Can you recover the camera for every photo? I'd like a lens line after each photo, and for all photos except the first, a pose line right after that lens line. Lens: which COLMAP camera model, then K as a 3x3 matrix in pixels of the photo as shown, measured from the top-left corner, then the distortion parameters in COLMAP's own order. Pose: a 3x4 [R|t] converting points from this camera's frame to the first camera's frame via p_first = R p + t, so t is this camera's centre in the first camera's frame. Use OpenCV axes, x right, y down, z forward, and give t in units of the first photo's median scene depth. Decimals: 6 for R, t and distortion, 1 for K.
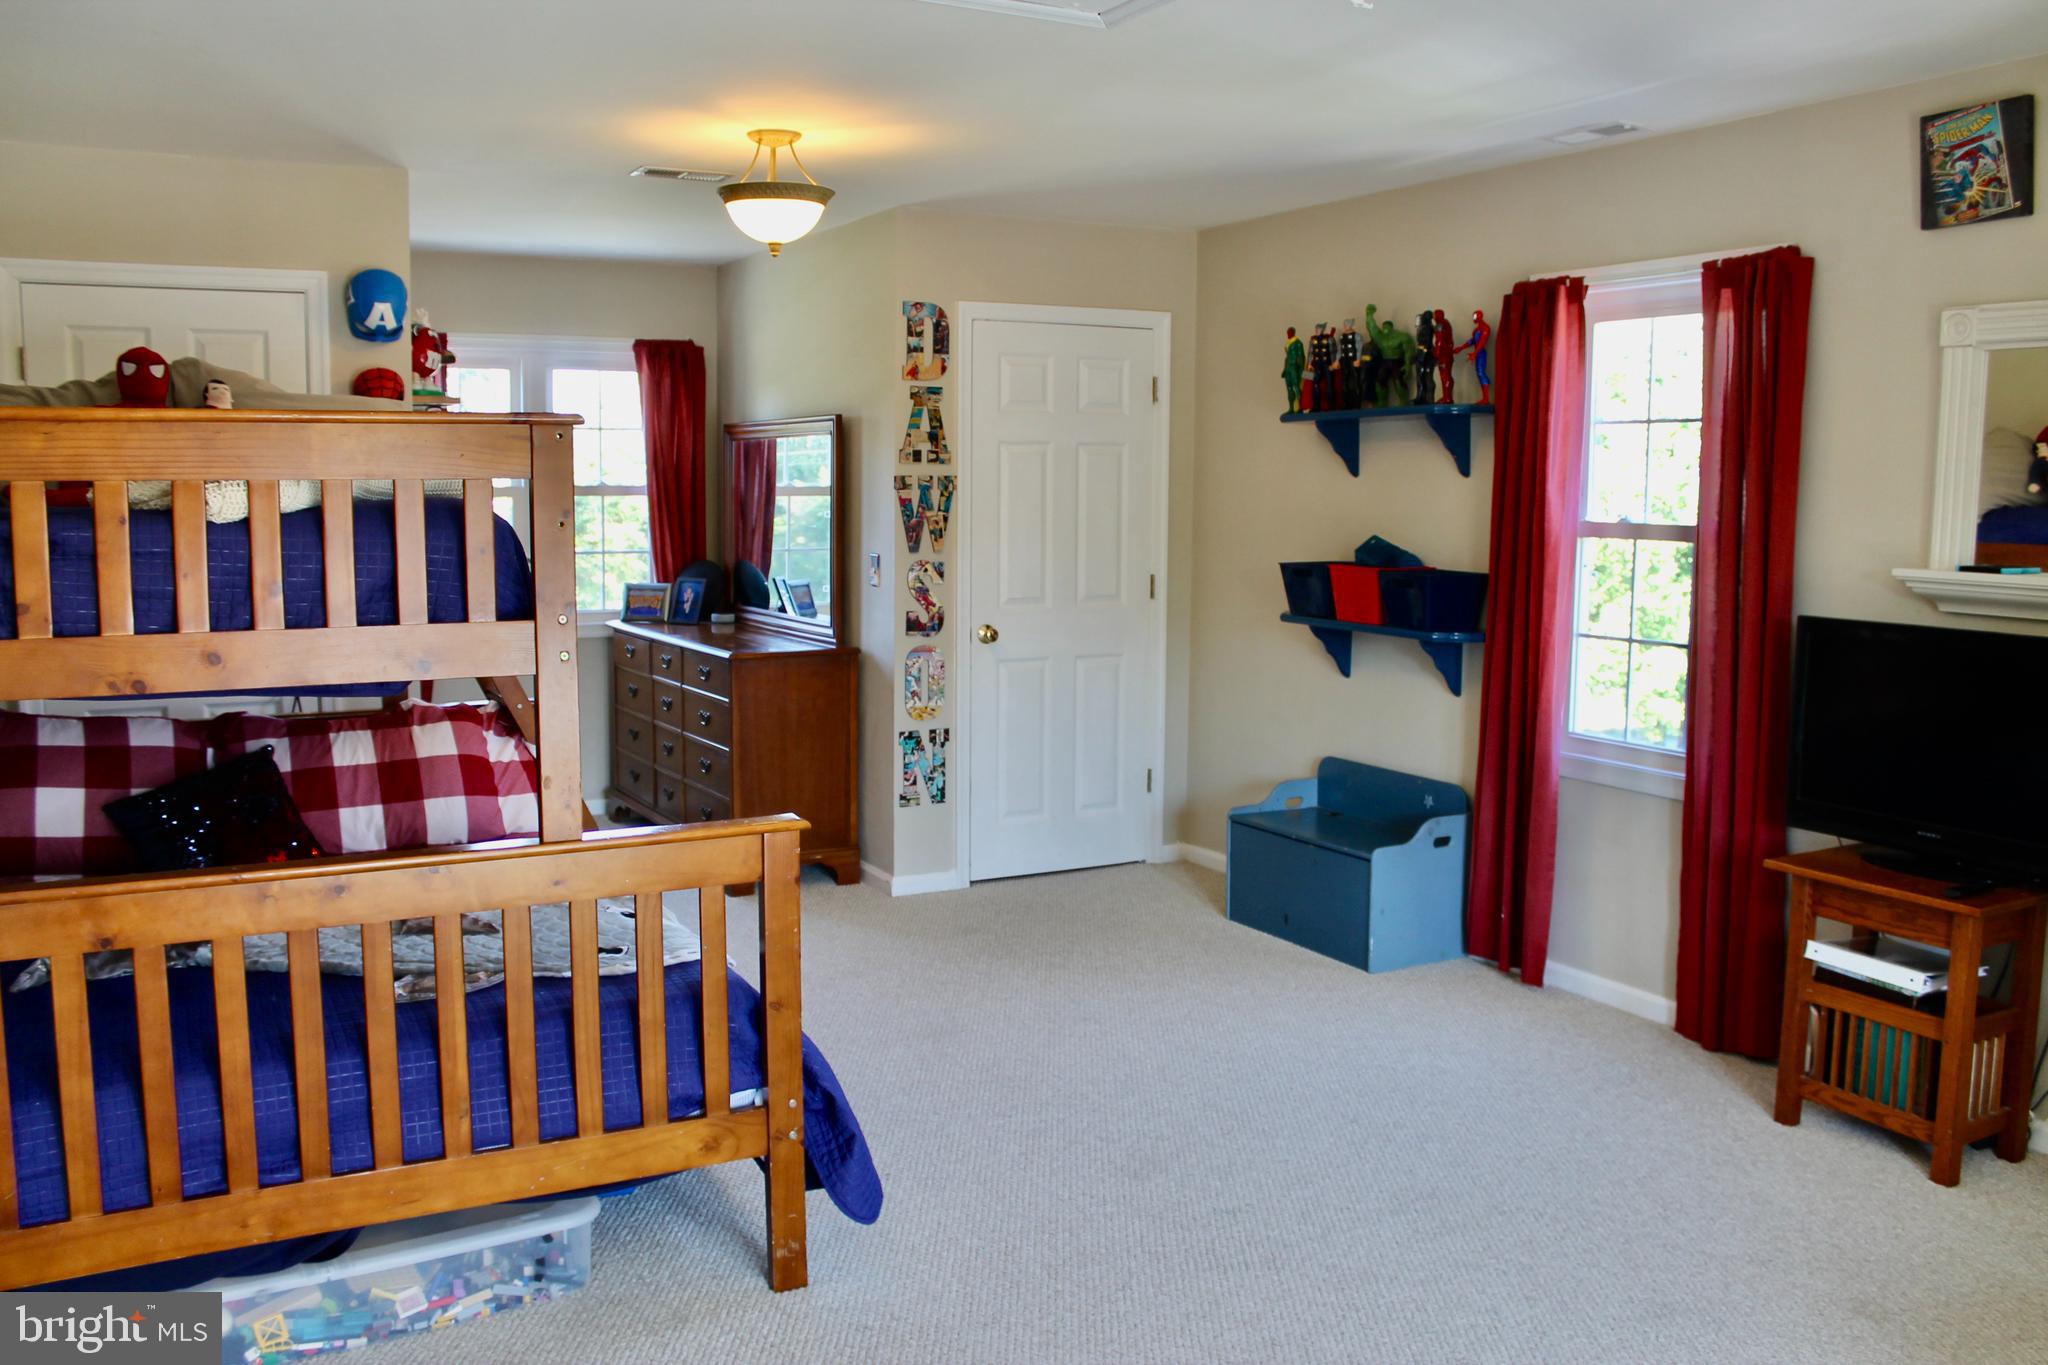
lens RADIAL K [[1729.4, 0, 1024.0], [0, 1729.4, 682.5], [0, 0, 1]] dist [-0.171590, 0.163607]
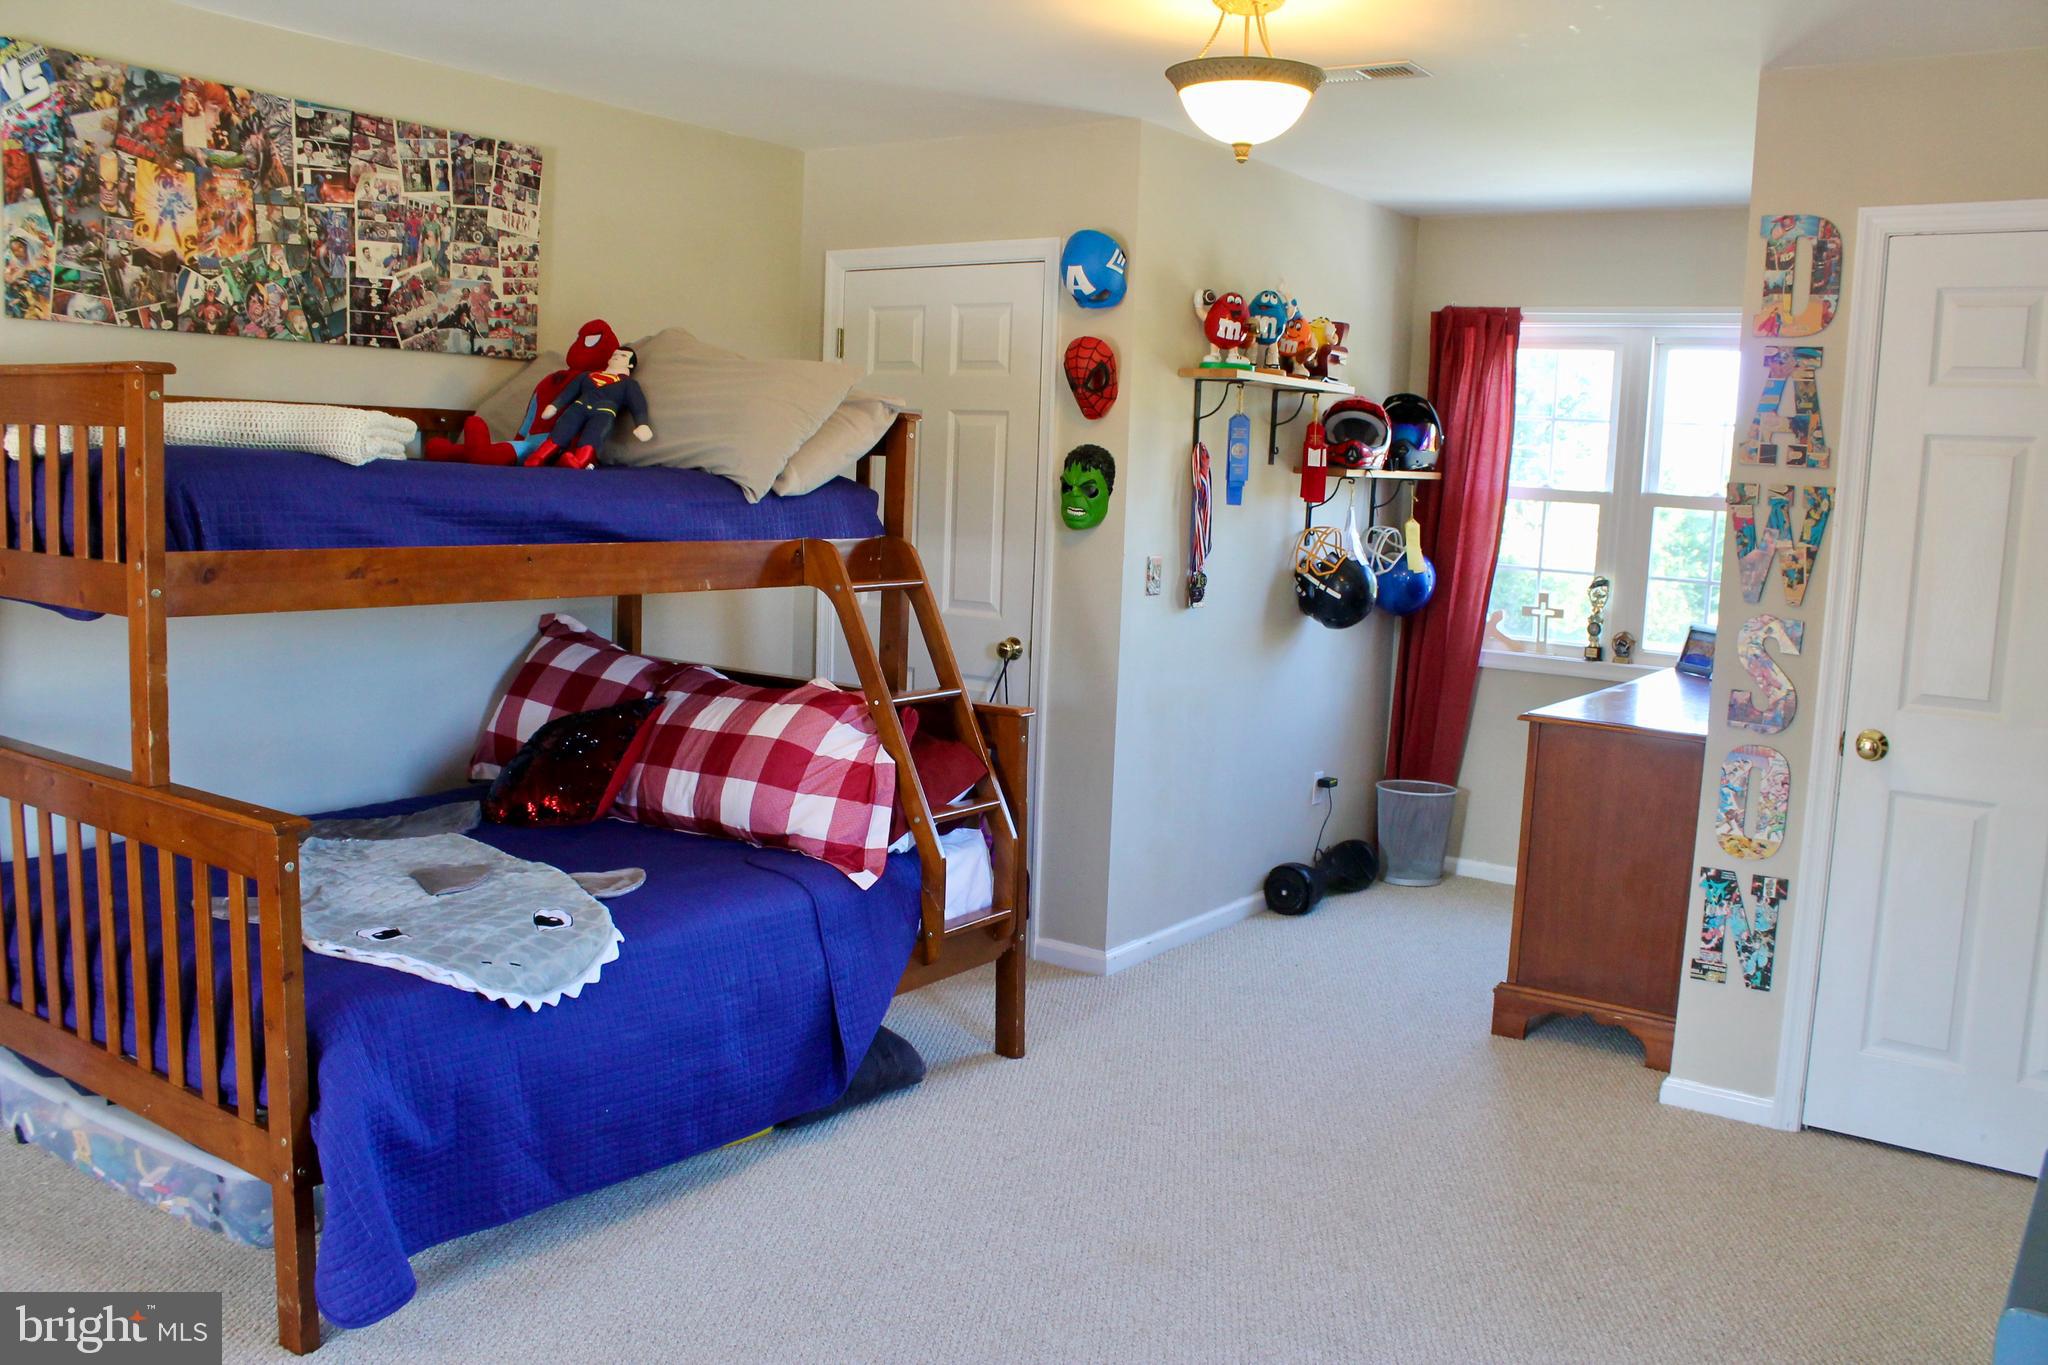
lens RADIAL K [[1729.4, 0, 1024.0], [0, 1729.4, 682.5], [0, 0, 1]] dist [-0.171590, 0.163607]
pose [[0.435021, 0.127766, -0.891309, 0.383879], [-0.140100, 0.987430, 0.073167, -0.052486], [0.889454, 0.093043, 0.447453, 0.467331]]
